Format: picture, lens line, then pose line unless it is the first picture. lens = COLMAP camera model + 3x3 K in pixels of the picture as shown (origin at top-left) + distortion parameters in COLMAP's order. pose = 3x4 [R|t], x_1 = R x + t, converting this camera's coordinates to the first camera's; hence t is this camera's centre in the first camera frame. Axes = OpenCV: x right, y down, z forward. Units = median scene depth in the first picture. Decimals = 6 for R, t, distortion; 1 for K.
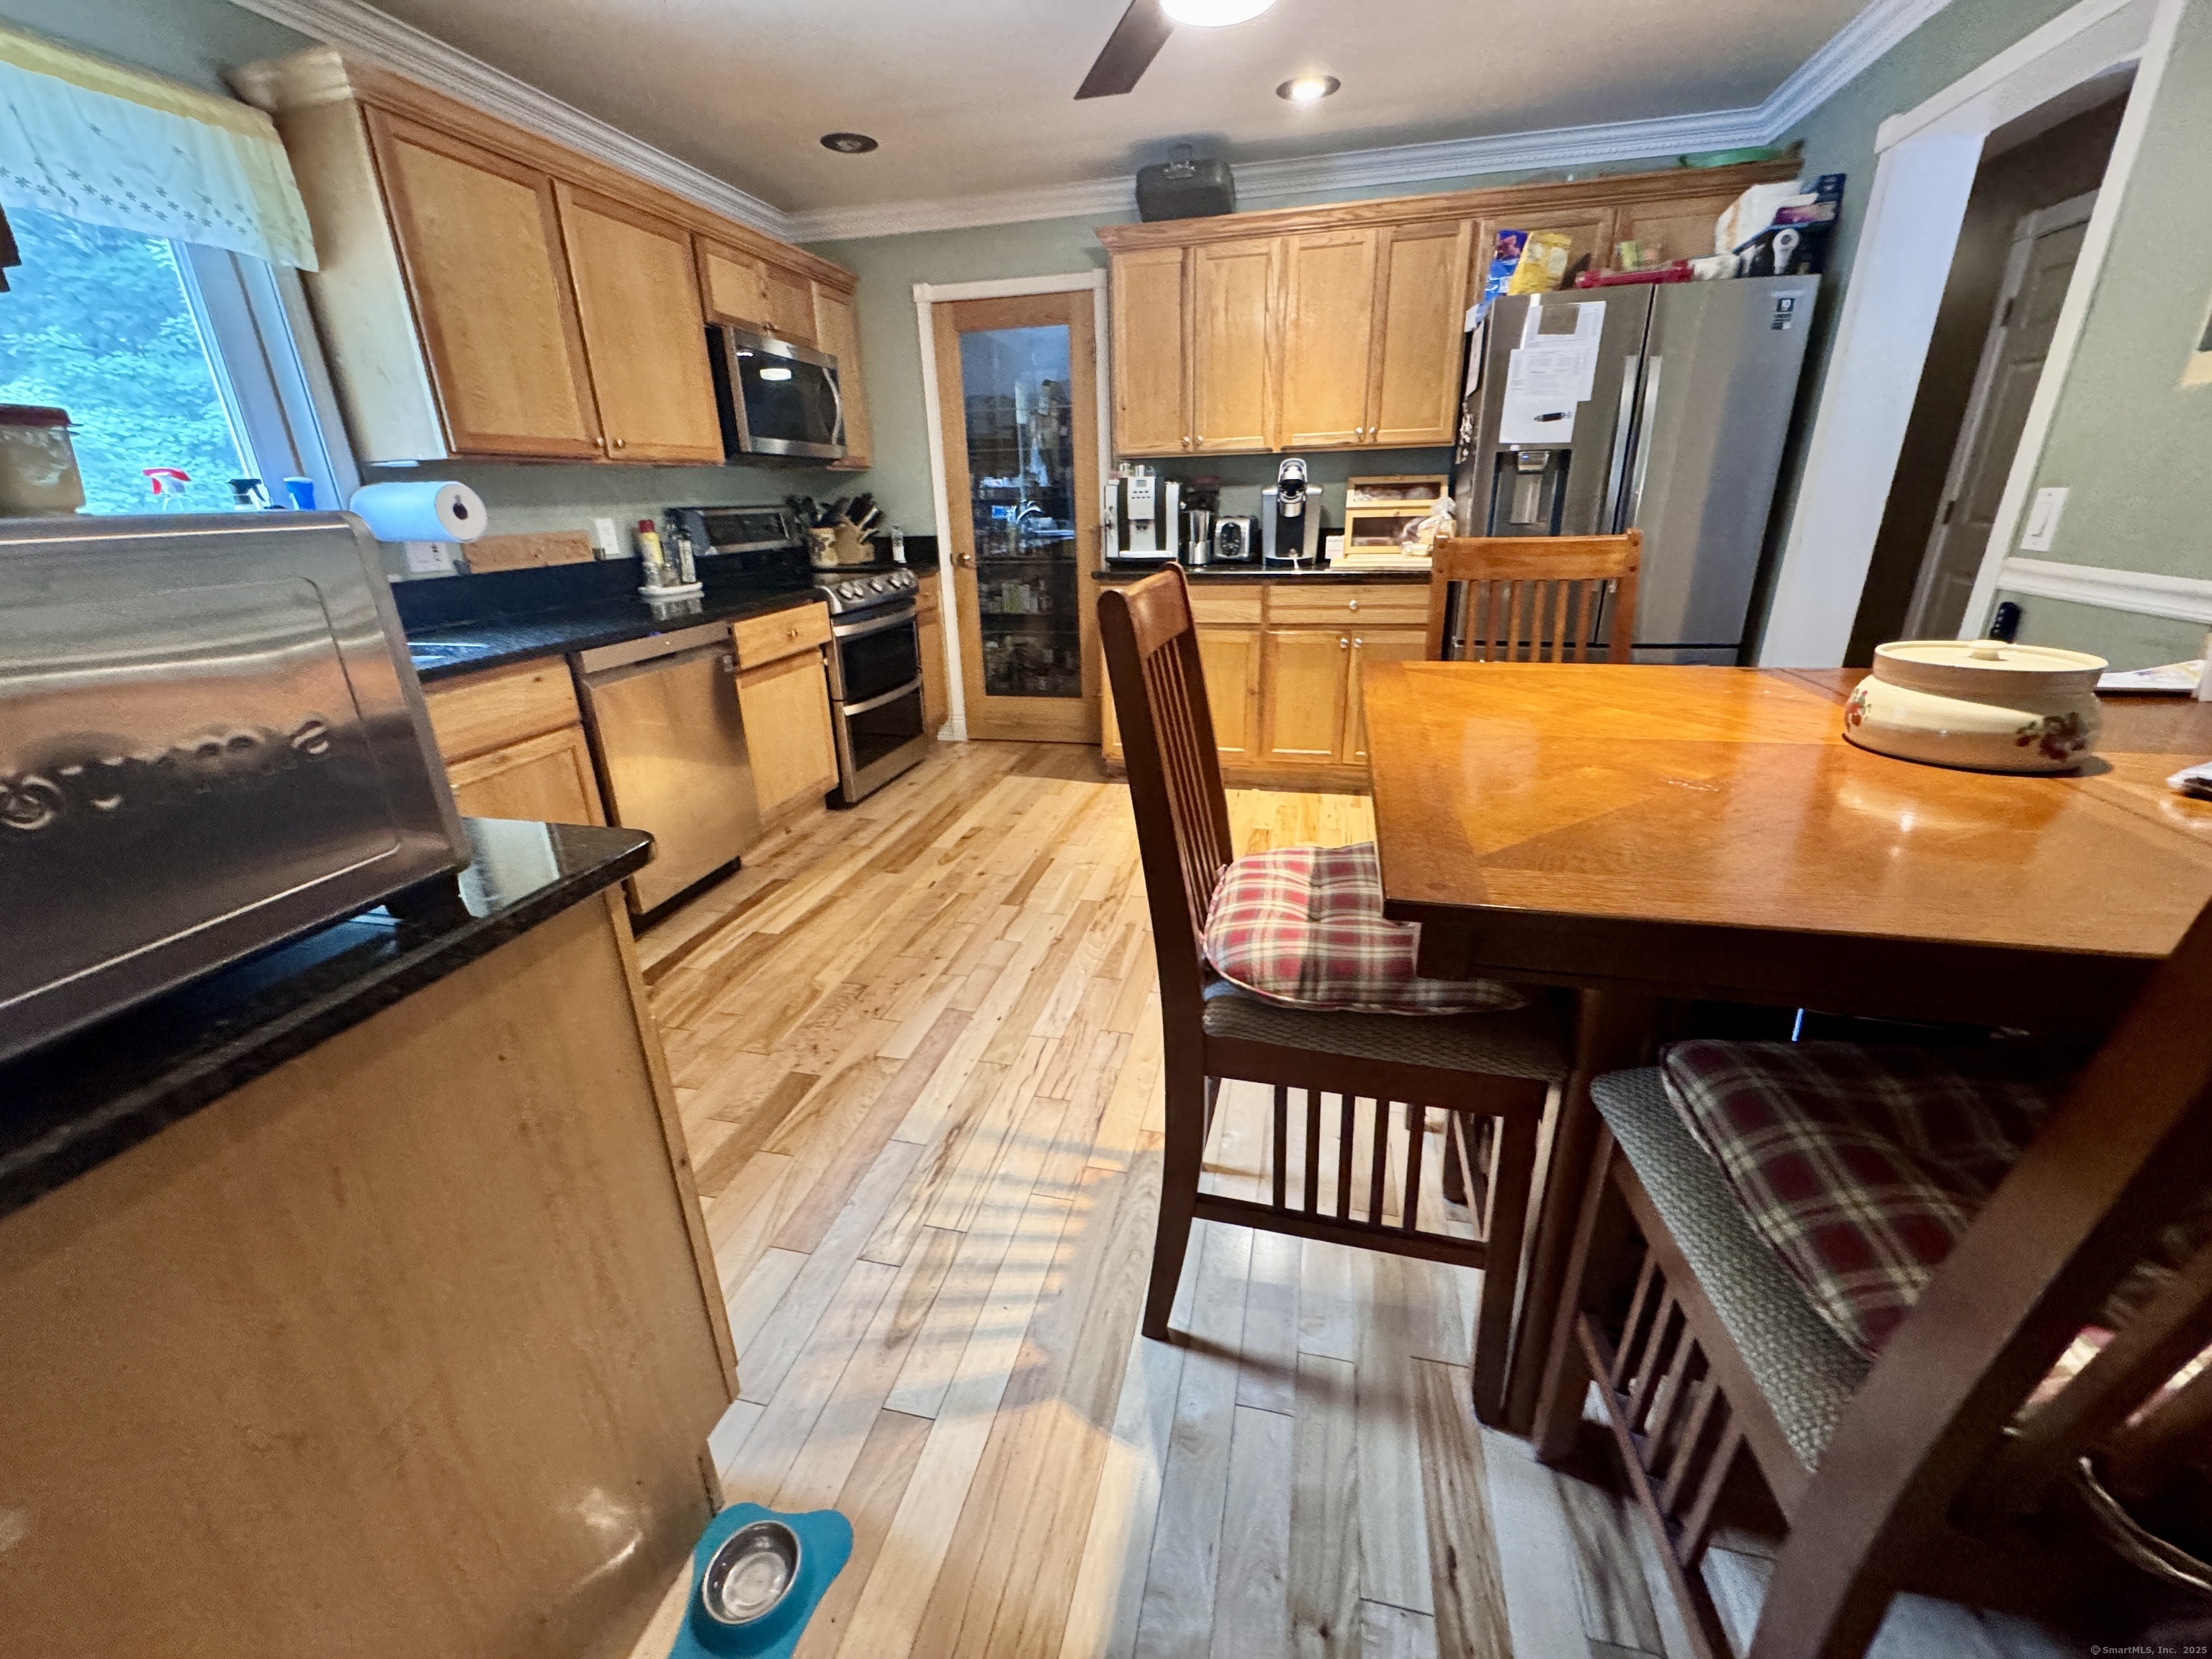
lens RADIAL K [[883.9, 0, 1101.4], [0, 883.9, 825.7], [0, 0, 1]] dist [-0.000855, -0.000821]
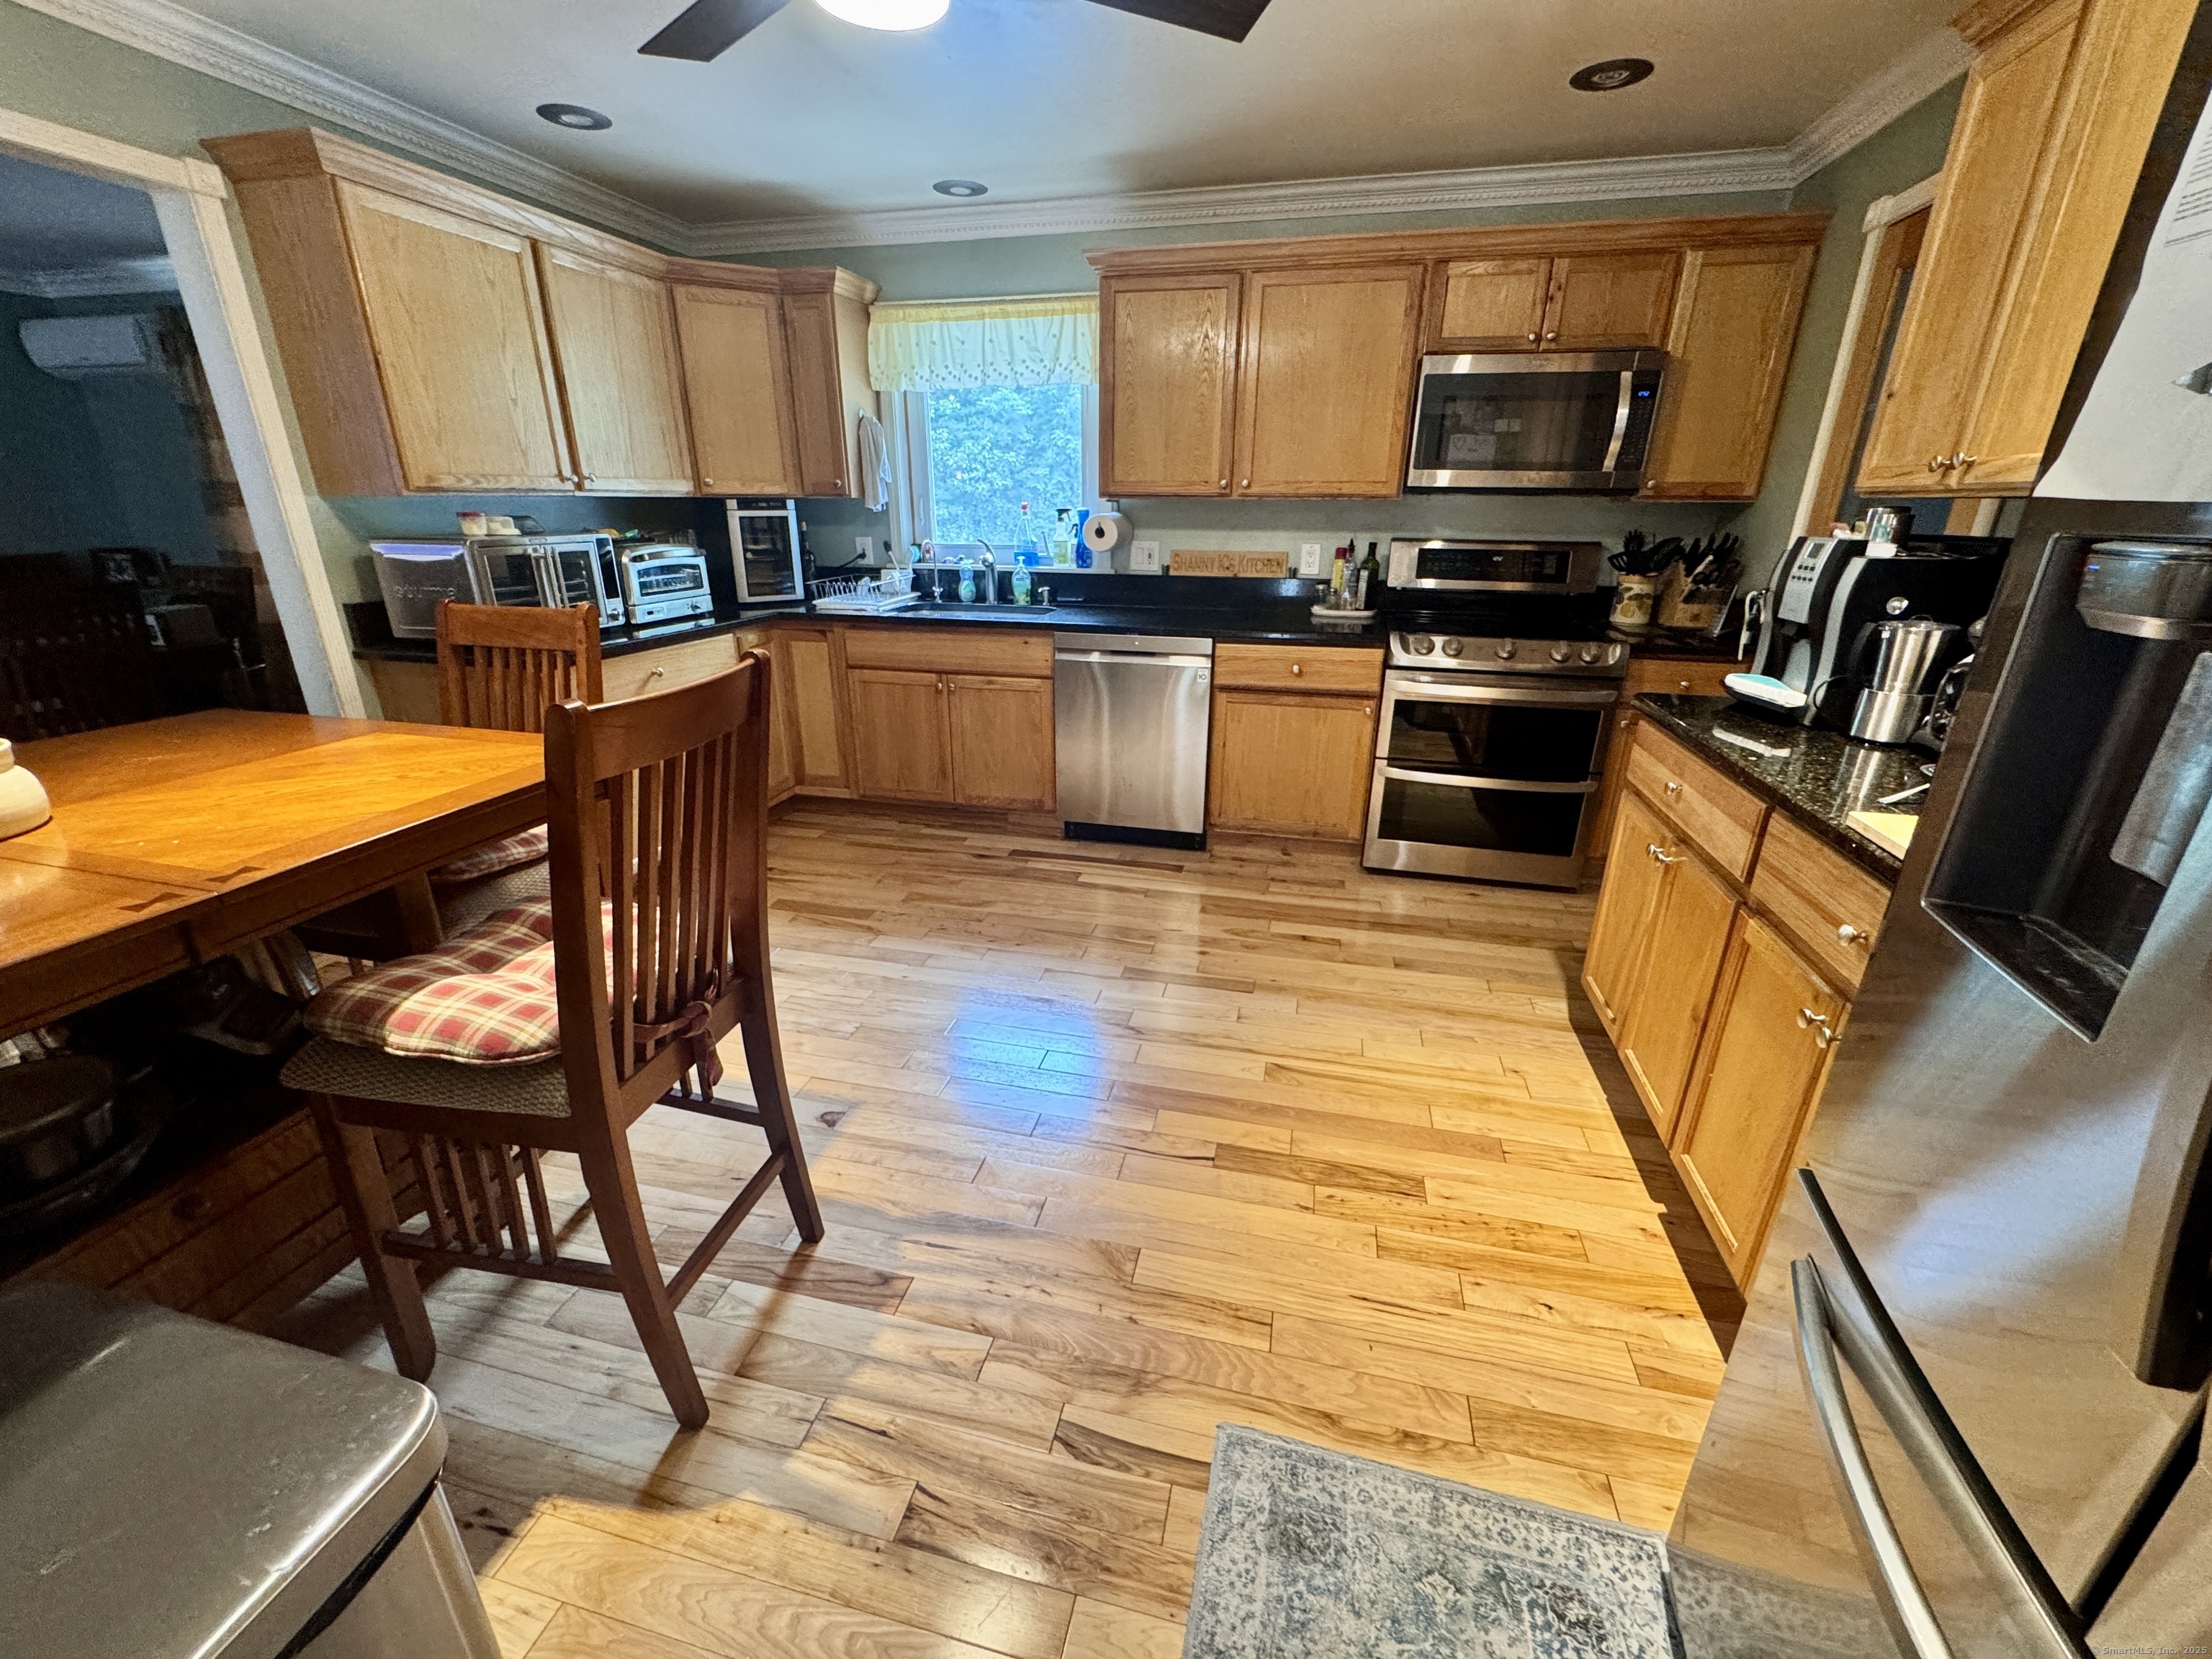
lens RADIAL K [[883.9, 0, 1100.6], [0, 883.9, 824.6], [0, 0, 1]] dist [-0.000855, -0.000821]
pose [[-0.006002, 0.367513, -0.929999, 0.608547], [-0.358610, 0.867364, 0.345076, -0.309050], [0.933468, 0.335579, 0.126588, 0.676097]]
